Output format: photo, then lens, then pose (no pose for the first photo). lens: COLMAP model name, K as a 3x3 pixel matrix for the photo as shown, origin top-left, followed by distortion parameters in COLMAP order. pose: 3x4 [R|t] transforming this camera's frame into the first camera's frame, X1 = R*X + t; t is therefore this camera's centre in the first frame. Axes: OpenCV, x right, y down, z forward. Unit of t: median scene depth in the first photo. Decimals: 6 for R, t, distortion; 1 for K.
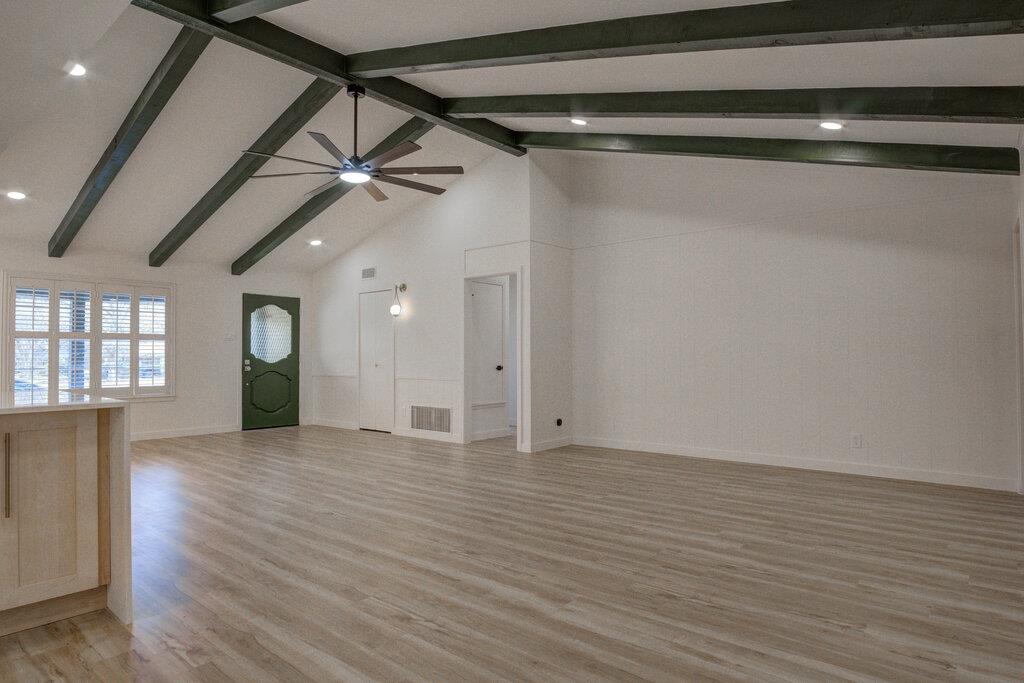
lens RADIAL K [[576.4, 0, 521.5], [0, 576.4, 343.8], [0, 0, 1]] dist [-0.036698, 0.001353]
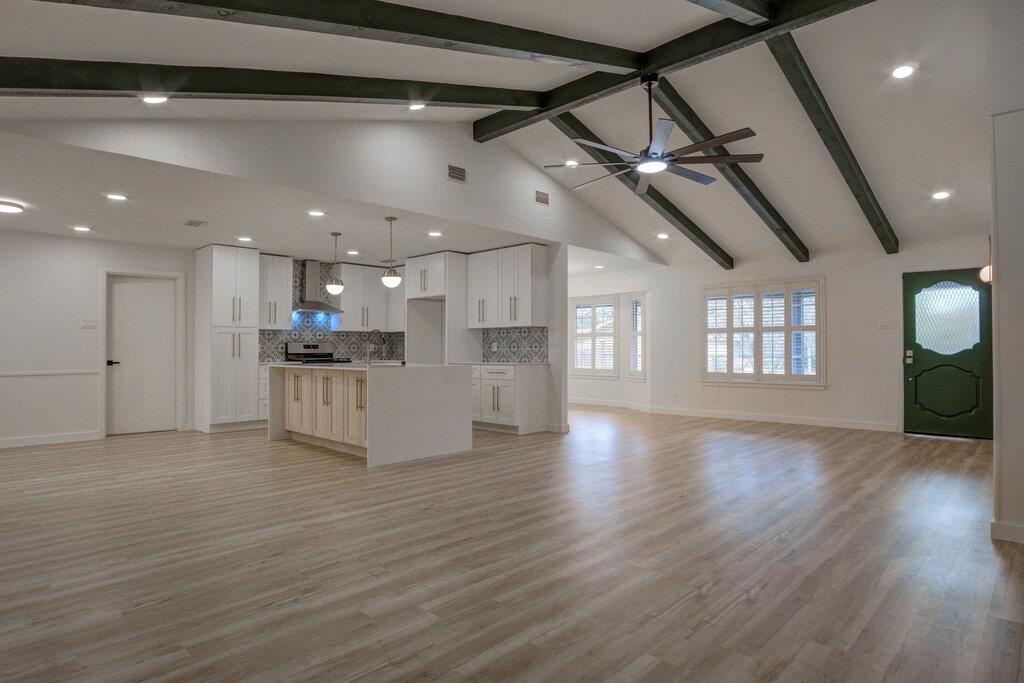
lens RADIAL K [[579.4, 0, 506.0], [0, 579.4, 358.4], [0, 0, 1]] dist [-0.033657, 0.001777]
pose [[-0.089930, 0.022820, -0.995687, 0.553134], [0.024034, 0.999496, 0.020736, 0.009786], [0.995658, -0.022065, -0.090433, 0.633895]]
